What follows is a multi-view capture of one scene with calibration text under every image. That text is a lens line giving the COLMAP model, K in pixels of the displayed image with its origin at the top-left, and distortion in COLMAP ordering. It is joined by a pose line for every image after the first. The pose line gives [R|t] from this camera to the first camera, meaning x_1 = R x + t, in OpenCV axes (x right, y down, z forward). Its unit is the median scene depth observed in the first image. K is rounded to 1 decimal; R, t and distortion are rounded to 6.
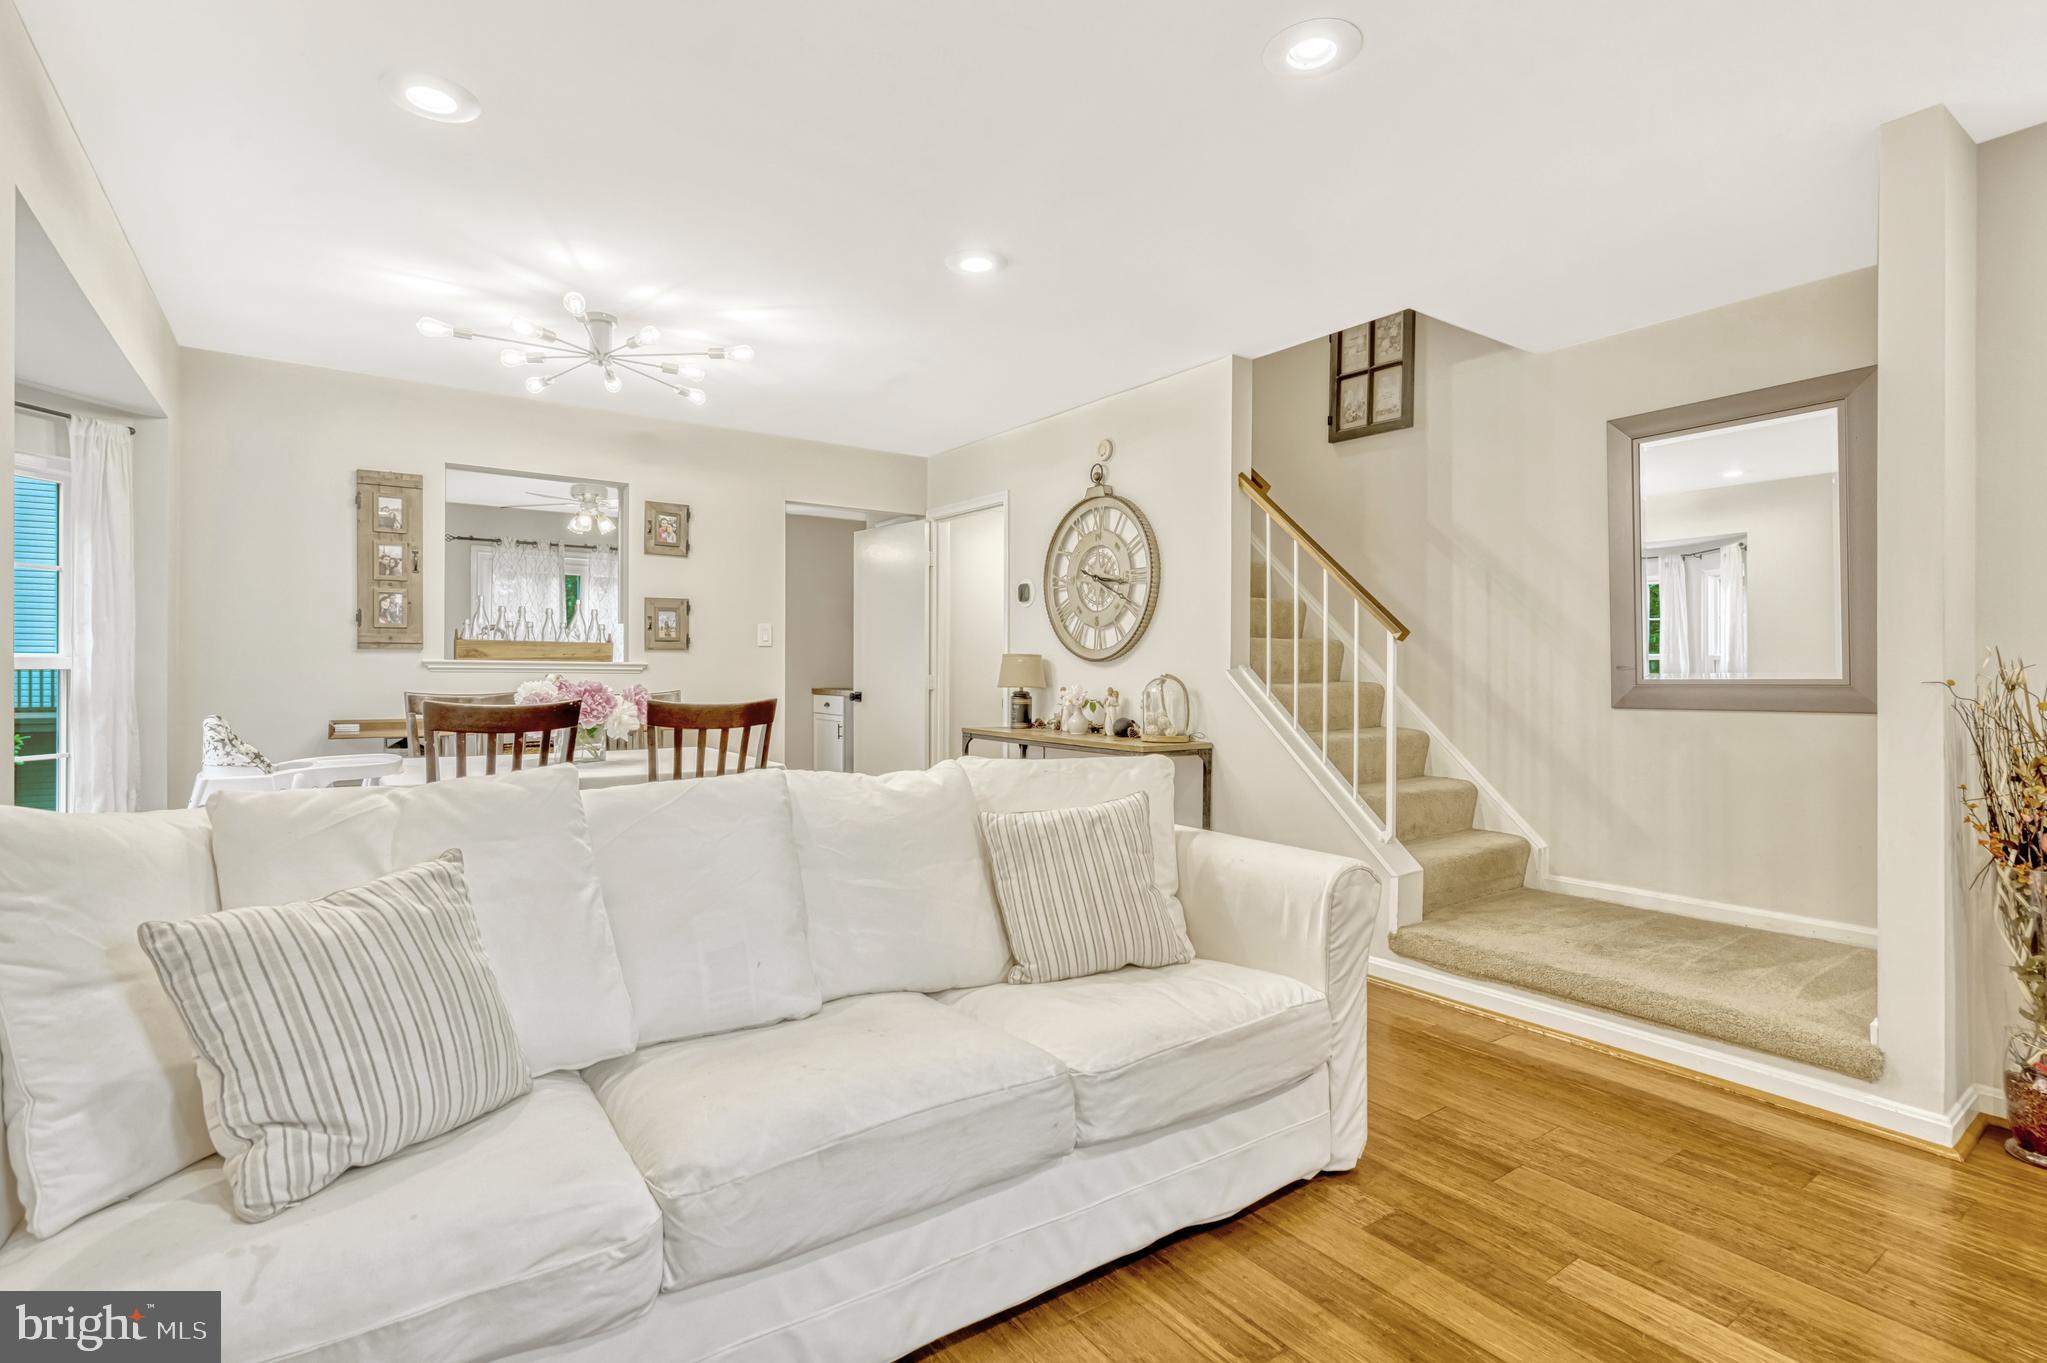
lens RADIAL K [[944.9, 0, 1020.3], [0, 944.9, 678.0], [0, 0, 1]] dist [-0.002289, 0.002634]
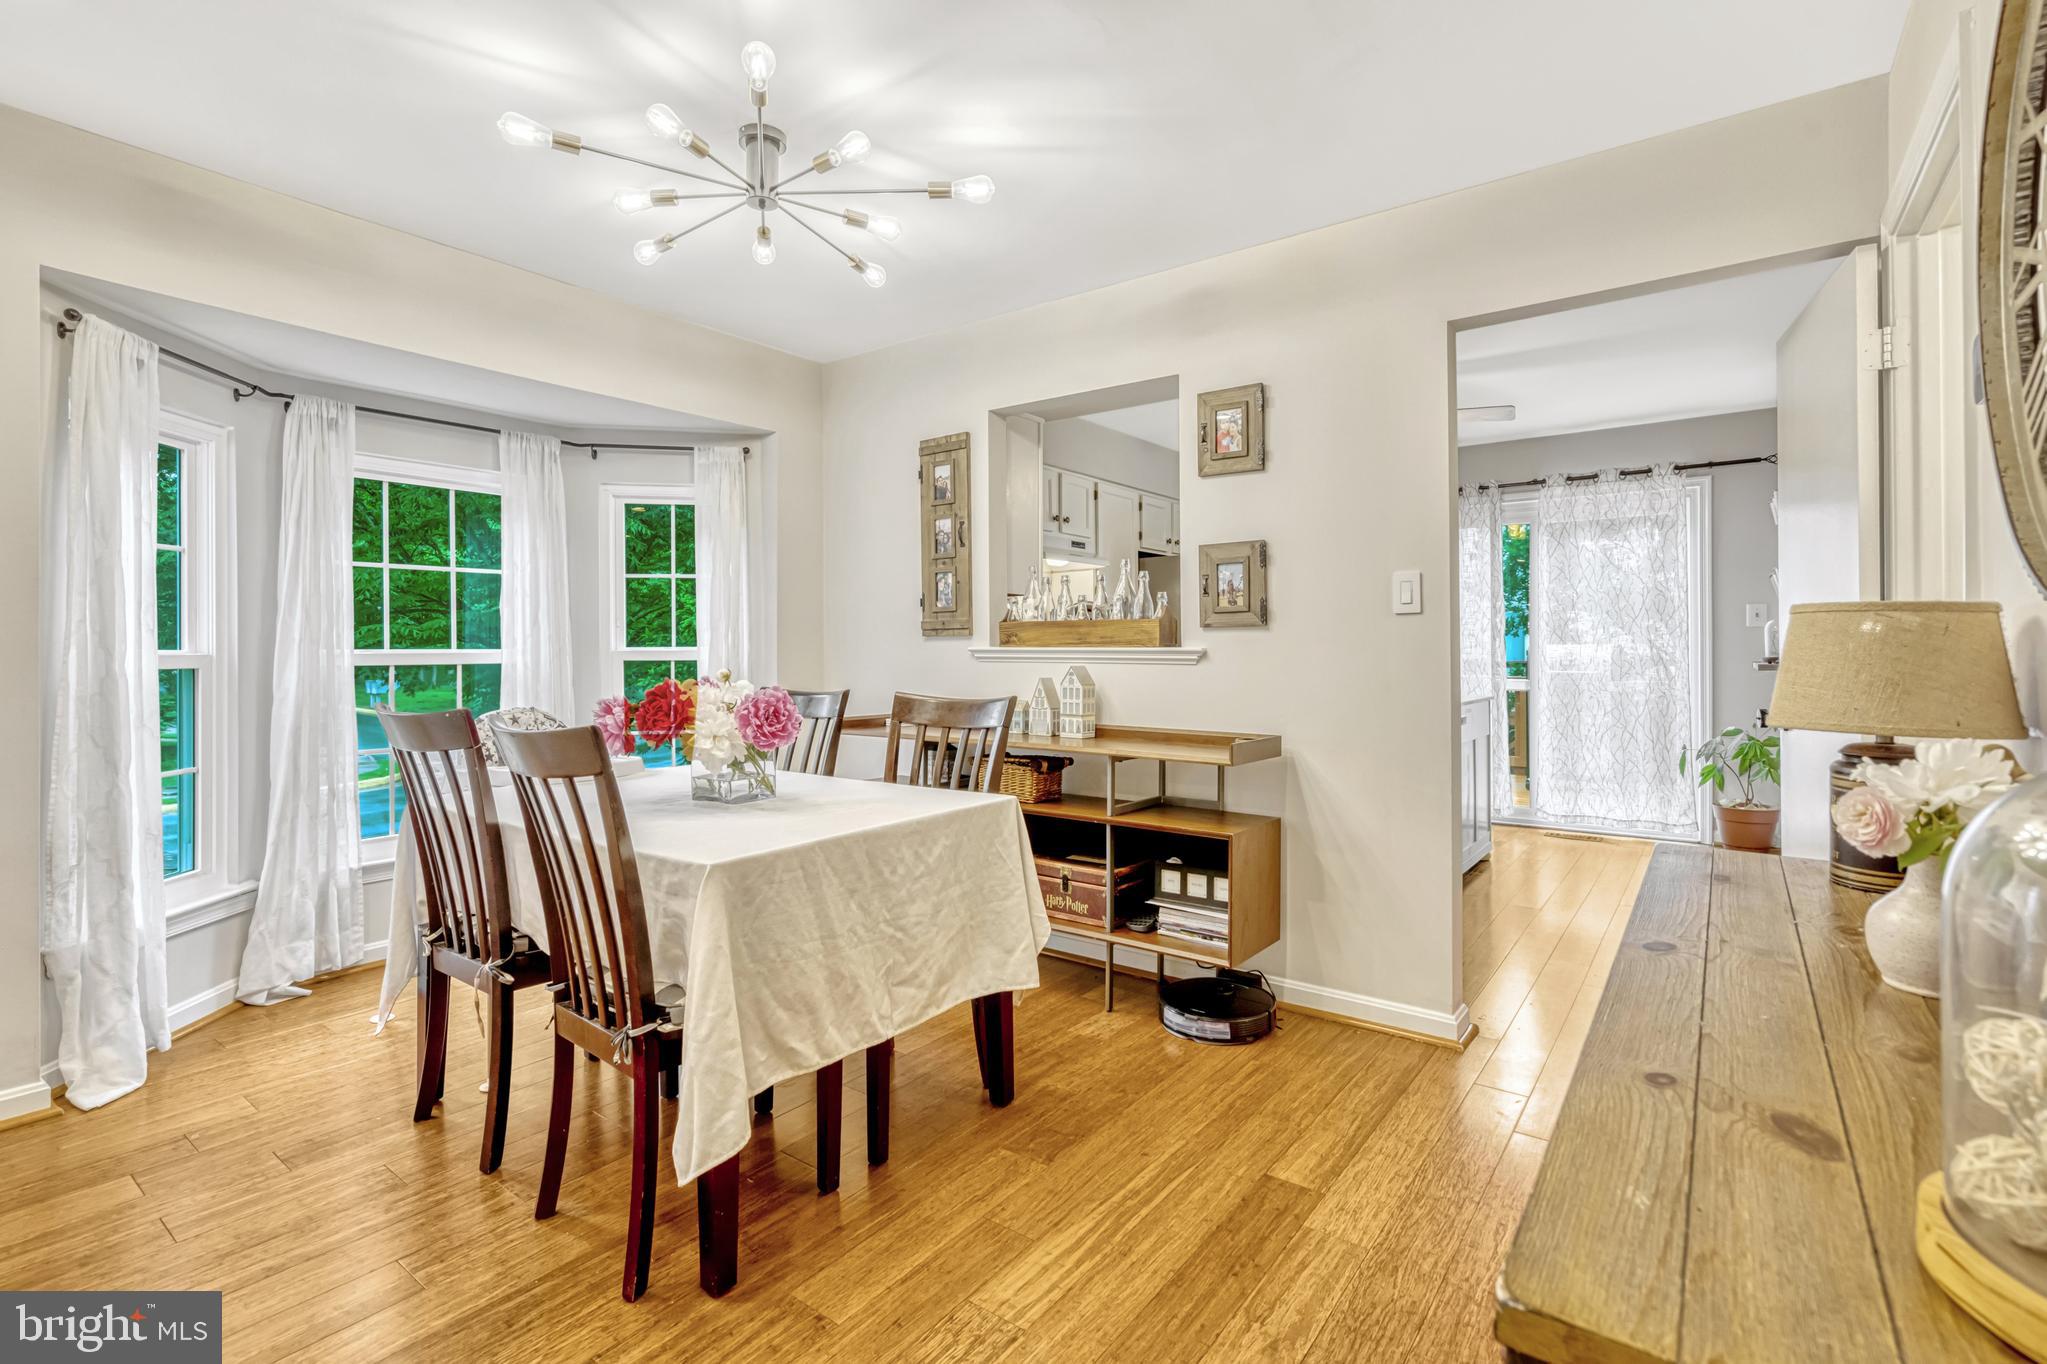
lens RADIAL K [[944.9, 0, 1015.9], [0, 944.9, 646.6], [0, 0, 1]] dist [-0.002289, 0.002634]
pose [[0.305305, -0.007552, -0.952225, 0.192644], [-0.005089, 0.999941, -0.009562, -0.011988], [0.952241, 0.007765, 0.305249, 0.783121]]
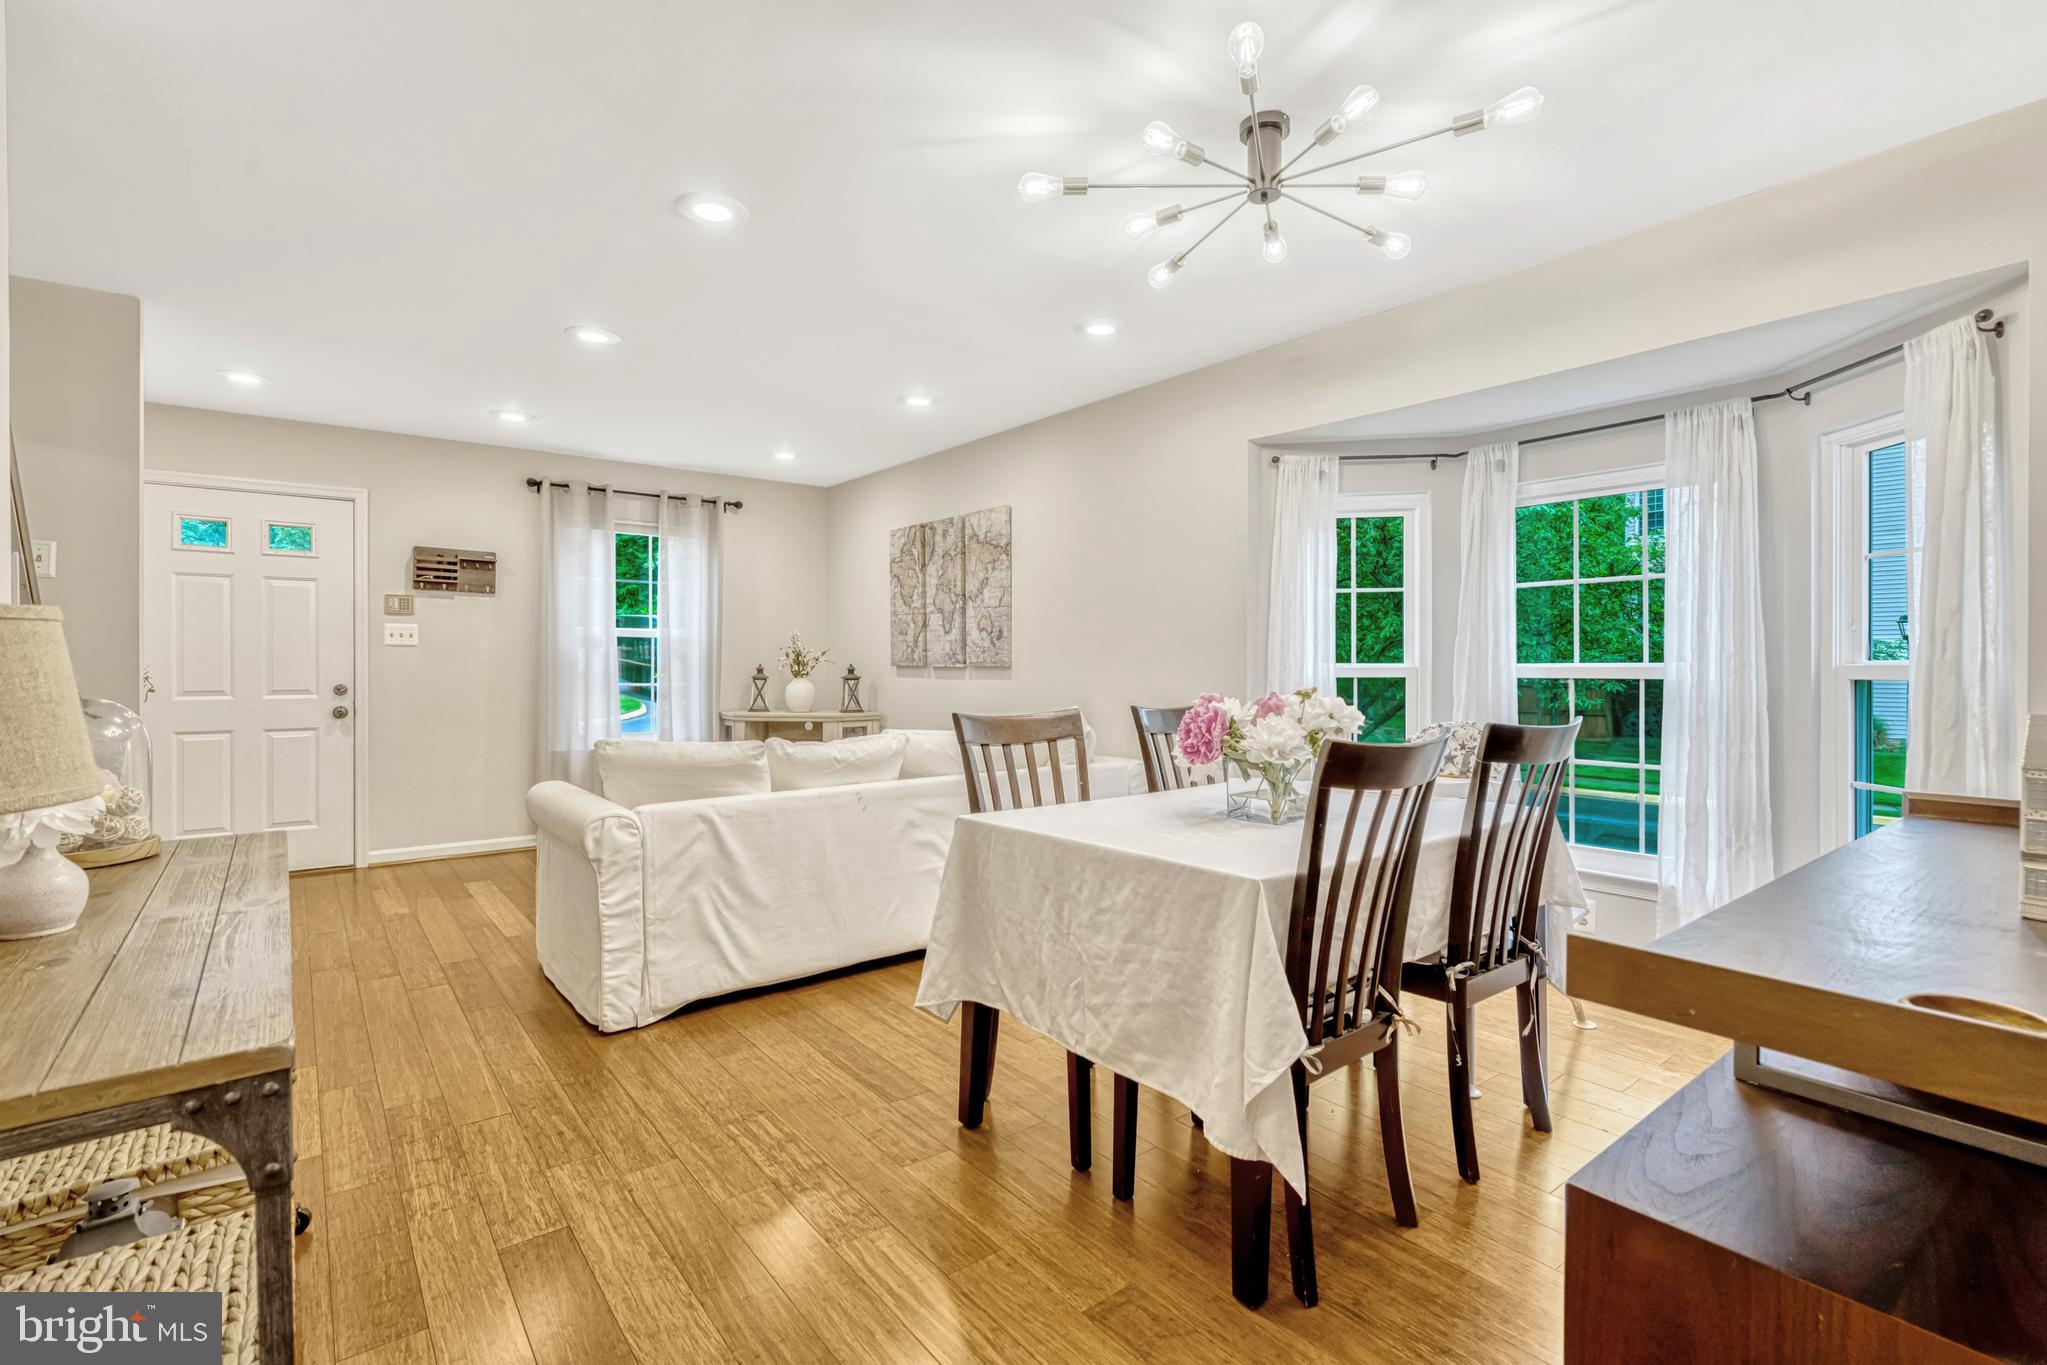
lens RADIAL K [[944.9, 0, 1018.3], [0, 944.9, 667.7], [0, 0, 1]] dist [-0.002289, 0.002634]
pose [[-0.998732, -0.004815, -0.050104, -0.206664], [-0.005525, 0.999886, 0.014044, -0.019964], [0.050031, 0.014303, -0.998645, 1.315923]]
